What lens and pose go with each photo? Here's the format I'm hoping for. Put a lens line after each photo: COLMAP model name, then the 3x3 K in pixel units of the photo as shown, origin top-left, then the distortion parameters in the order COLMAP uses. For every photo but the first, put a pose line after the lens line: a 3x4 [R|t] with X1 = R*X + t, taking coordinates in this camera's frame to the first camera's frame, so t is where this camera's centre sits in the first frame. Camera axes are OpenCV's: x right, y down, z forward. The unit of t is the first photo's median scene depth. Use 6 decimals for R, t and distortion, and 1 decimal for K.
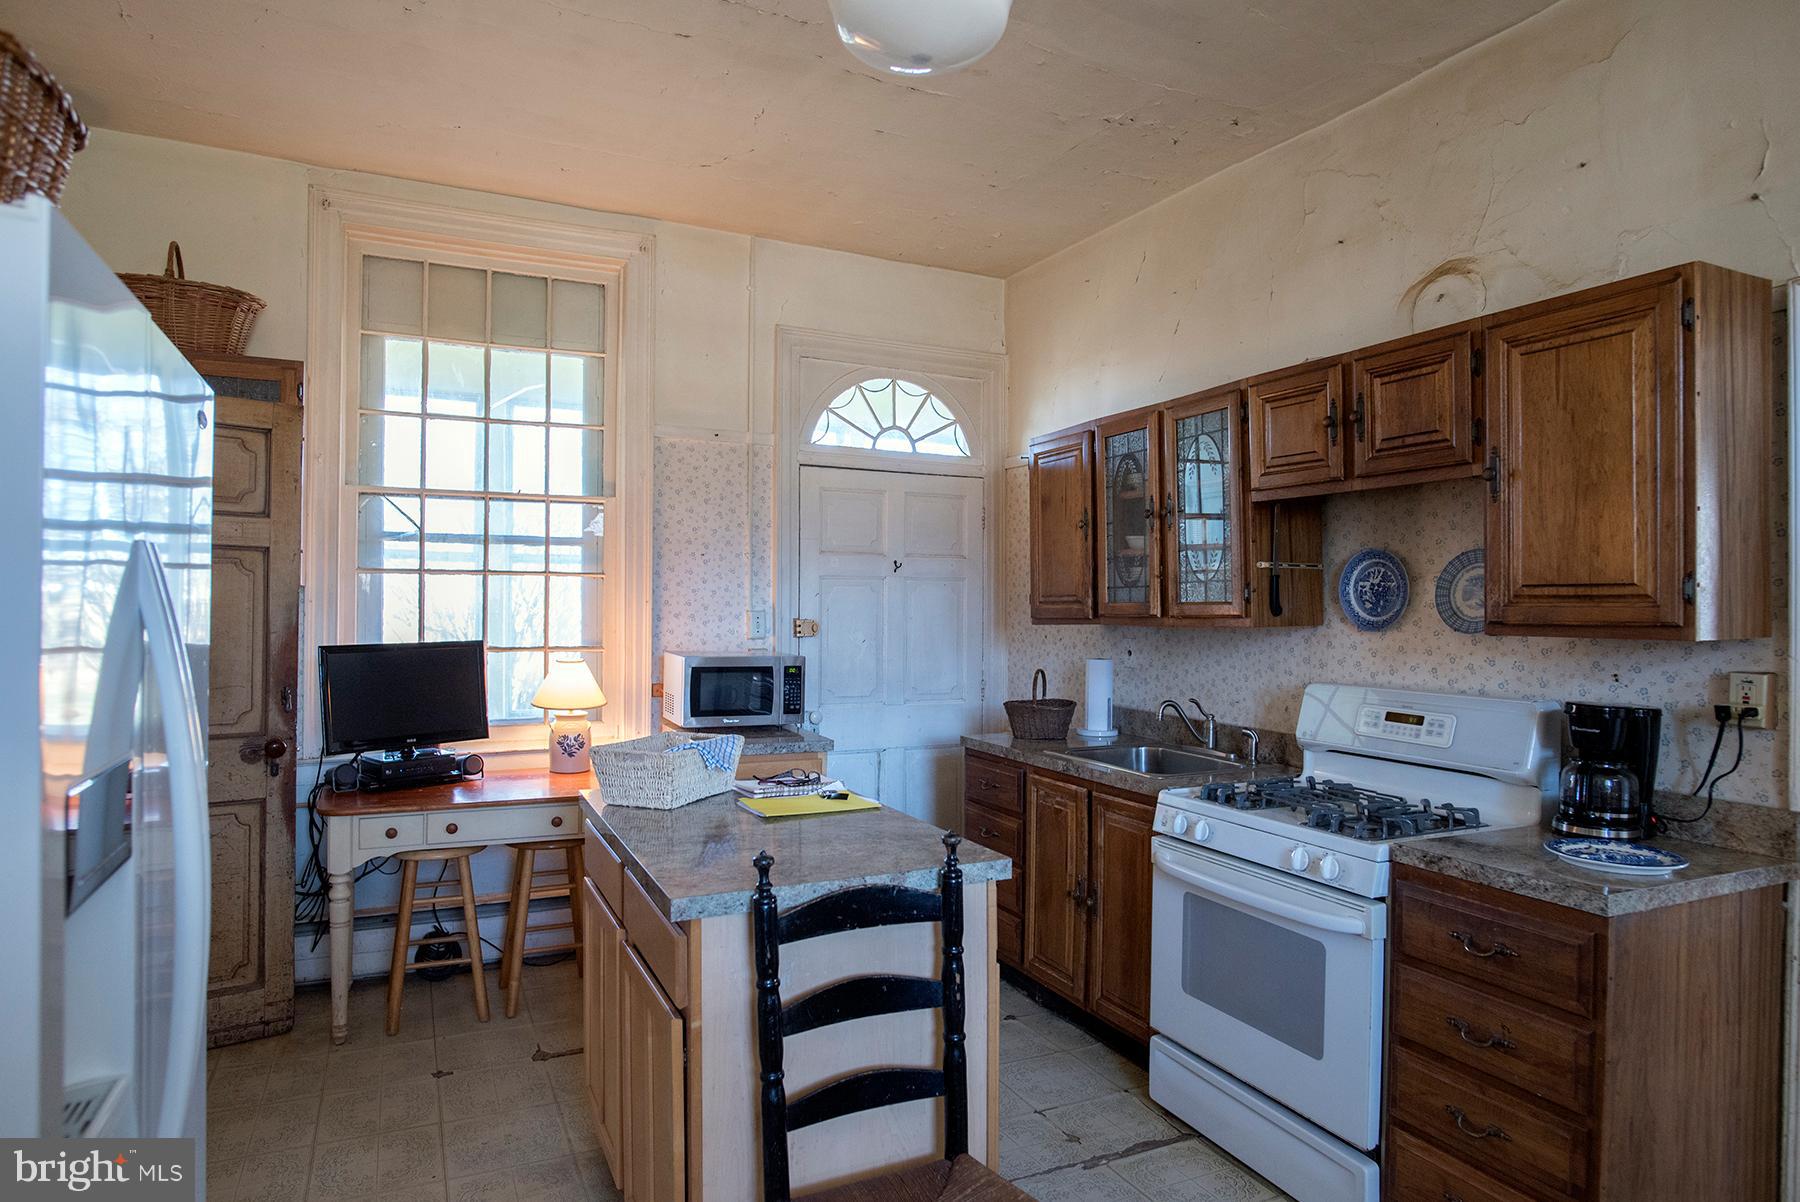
lens RADIAL K [[1042.0, 0, 902.6], [0, 1042.0, 603.4], [0, 0, 1]] dist [-0.041457, 0.020959]
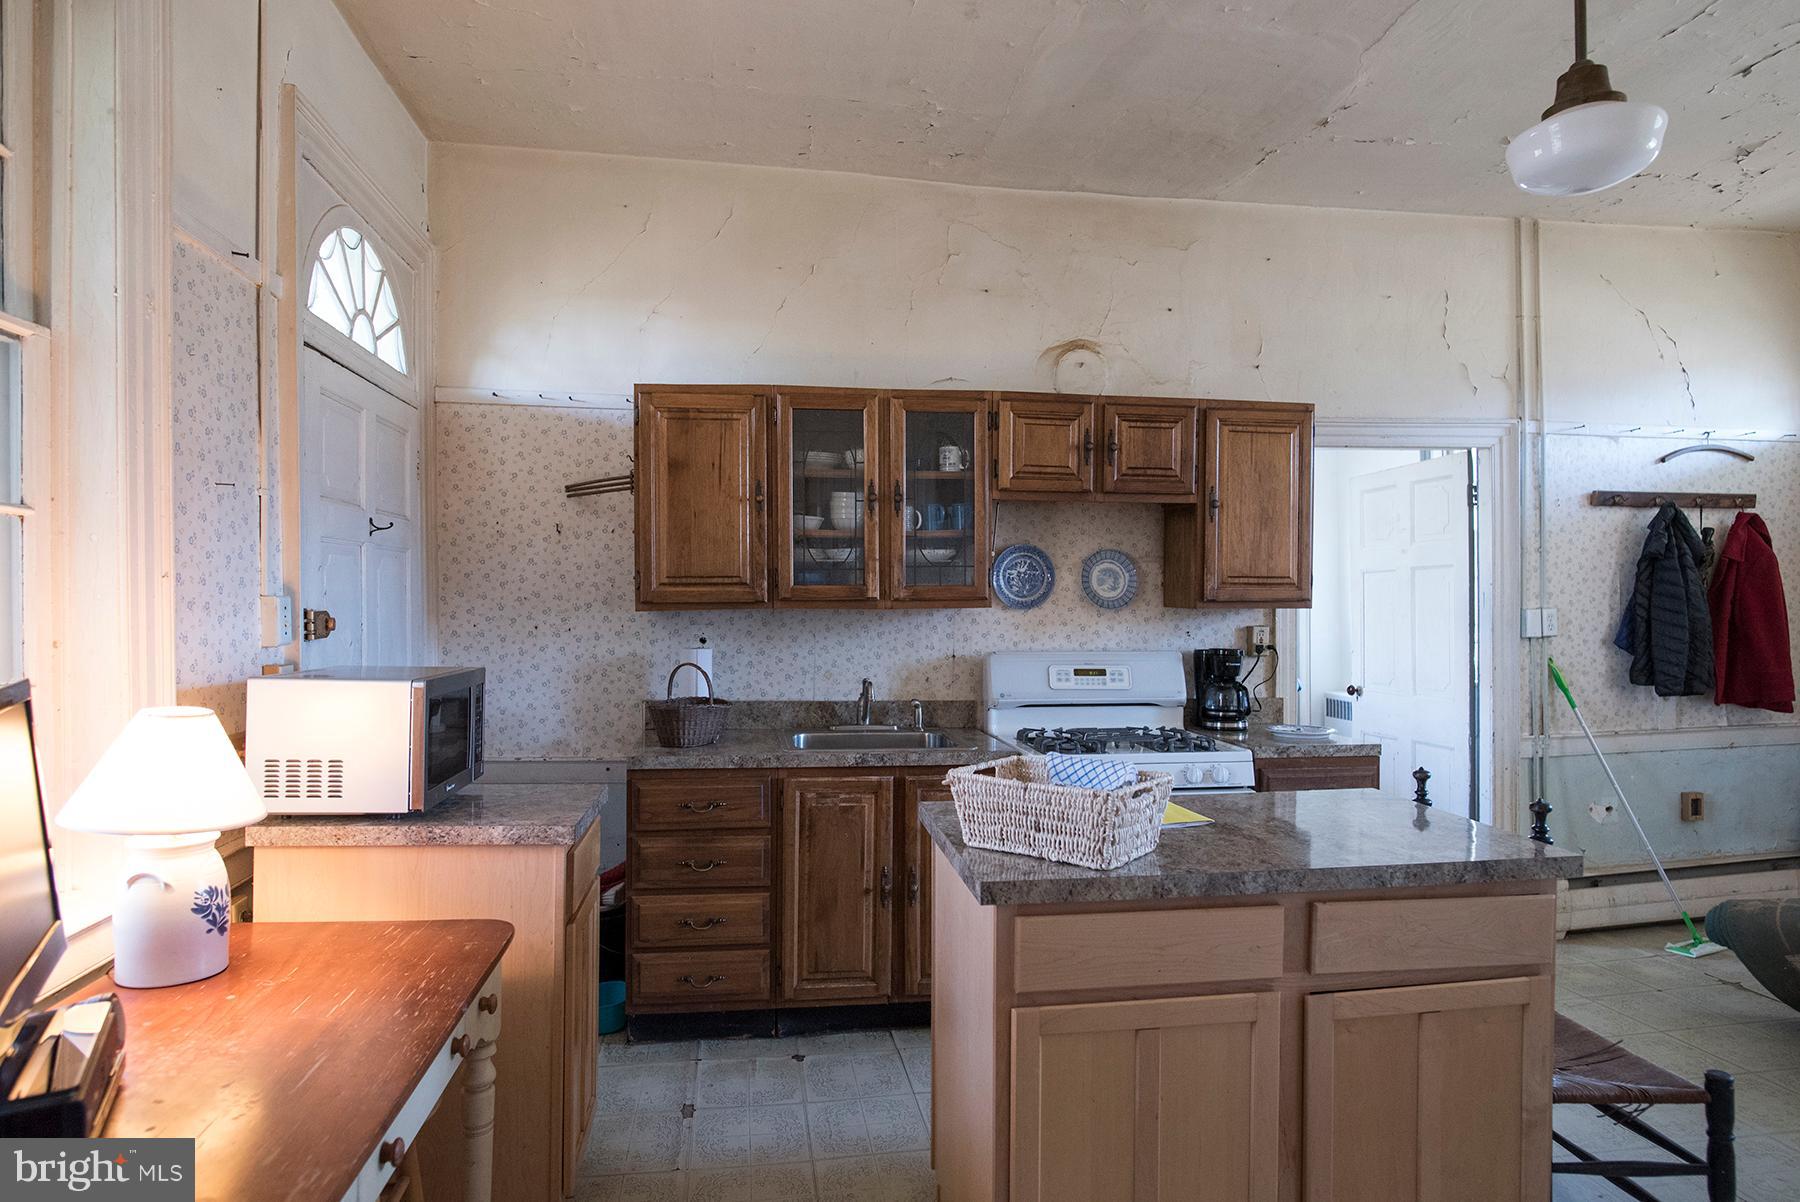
lens RADIAL K [[1042.0, 0, 902.6], [0, 1042.0, 603.4], [0, 0, 1]] dist [-0.041457, 0.020959]
pose [[0.284564, -0.008167, 0.958622, -0.852996], [-0.003394, 0.999949, 0.009526, 0.008451], [-0.958651, -0.005964, 0.284522, 0.810959]]
